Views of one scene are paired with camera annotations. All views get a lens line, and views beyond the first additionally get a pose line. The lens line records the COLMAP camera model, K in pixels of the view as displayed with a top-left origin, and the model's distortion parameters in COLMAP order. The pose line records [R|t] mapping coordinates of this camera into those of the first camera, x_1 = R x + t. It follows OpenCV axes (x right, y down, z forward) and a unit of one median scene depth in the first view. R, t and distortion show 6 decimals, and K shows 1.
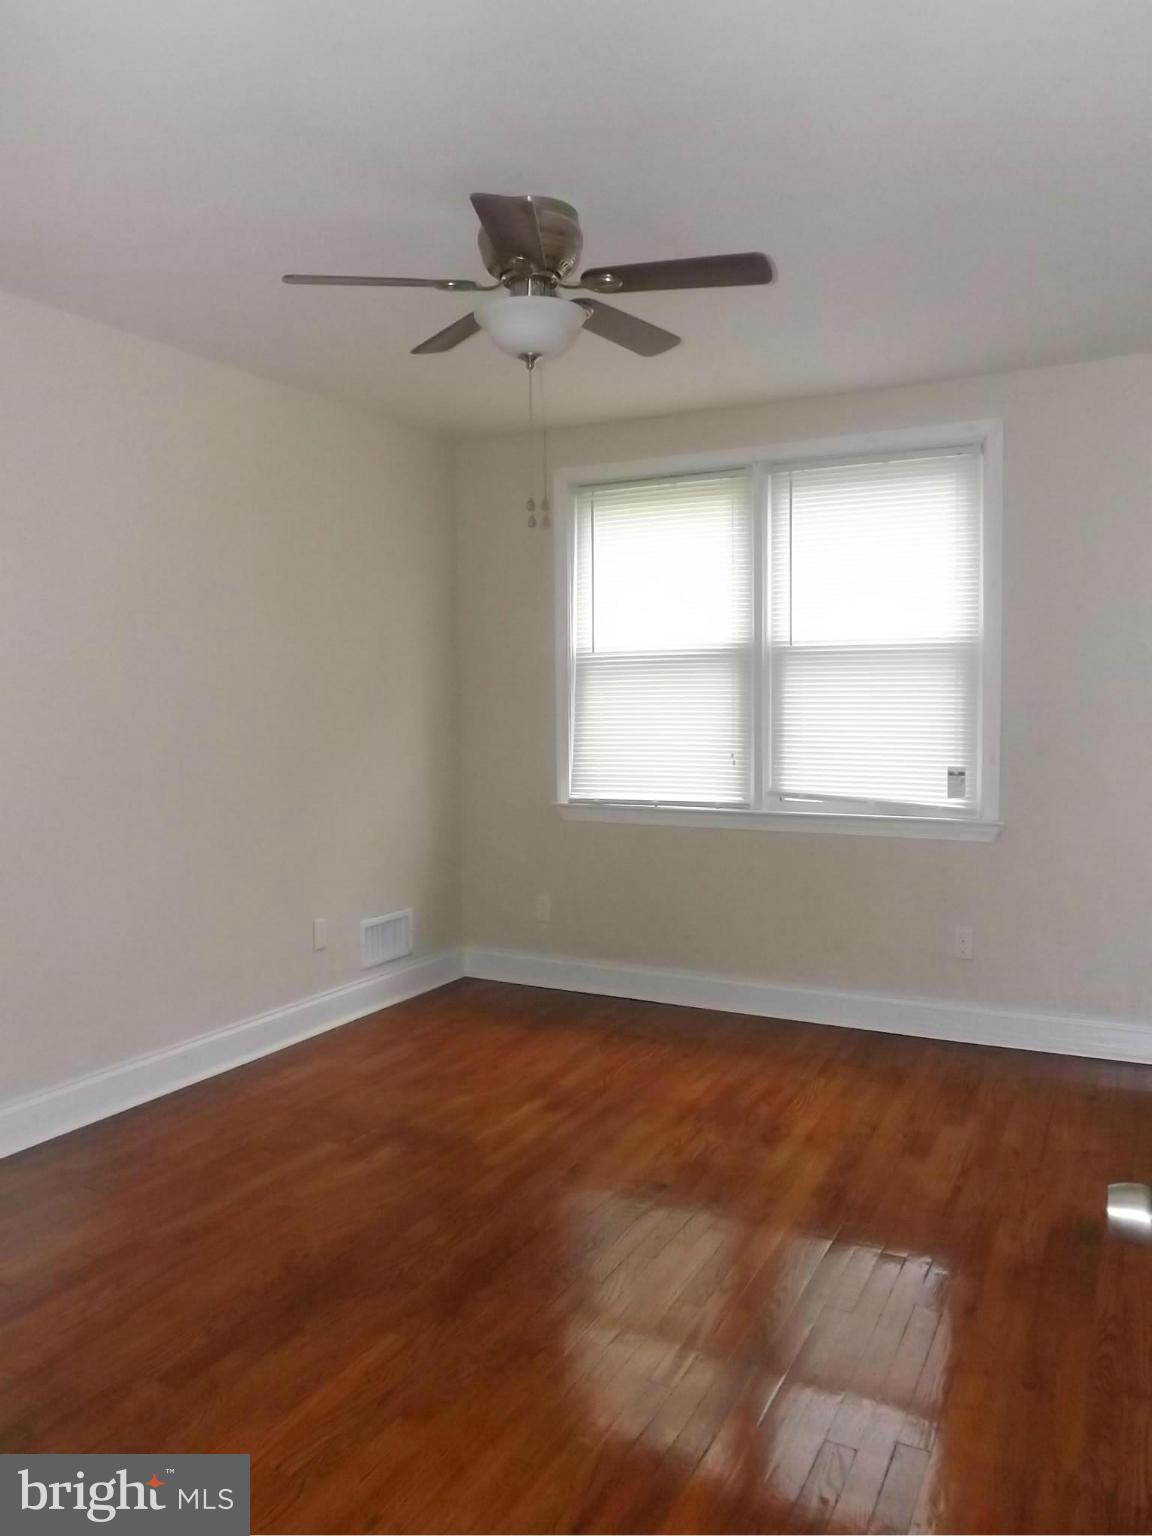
lens RADIAL K [[1129.4, 0, 576.0], [0, 1129.4, 768.0], [0, 0, 1]] dist [-0.019970, -0.003161]
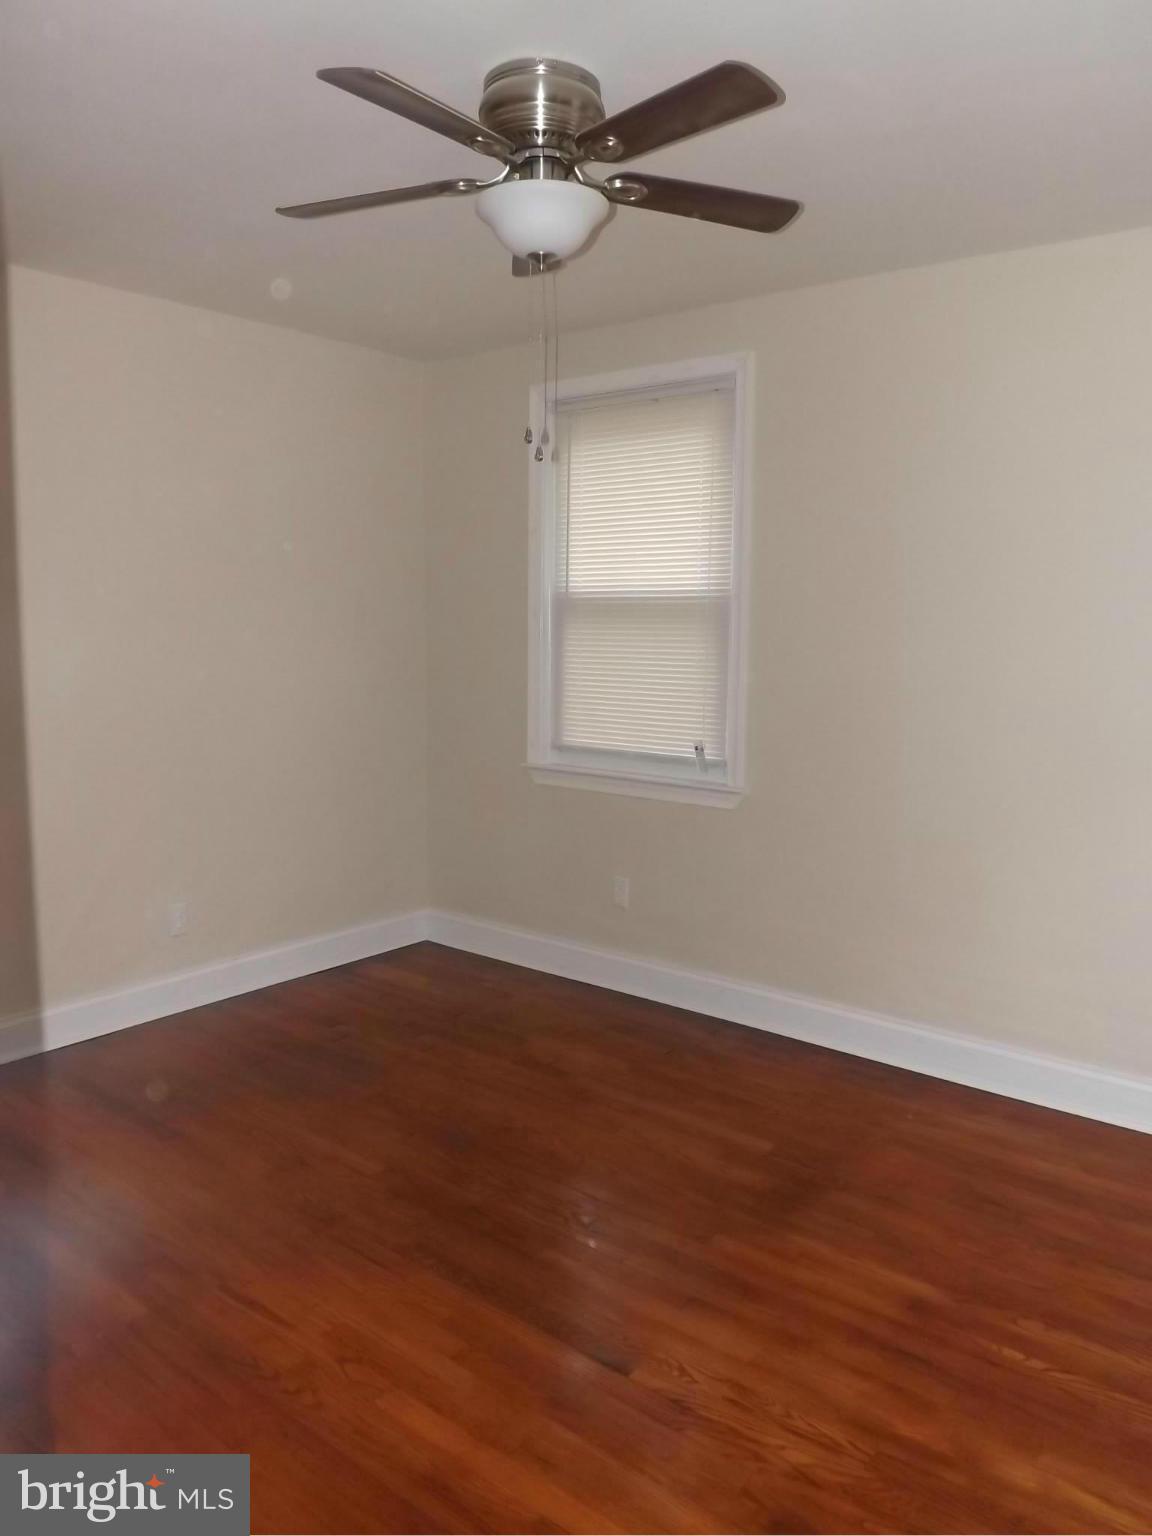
lens RADIAL K [[1129.4, 0, 576.0], [0, 1129.4, 768.0], [0, 0, 1]] dist [-0.019970, -0.003161]
pose [[-0.239624, 0.112318, -0.964347, 0.703199], [-0.049695, 0.990565, 0.127720, -0.088413], [0.969593, 0.078528, -0.231782, 1.073697]]
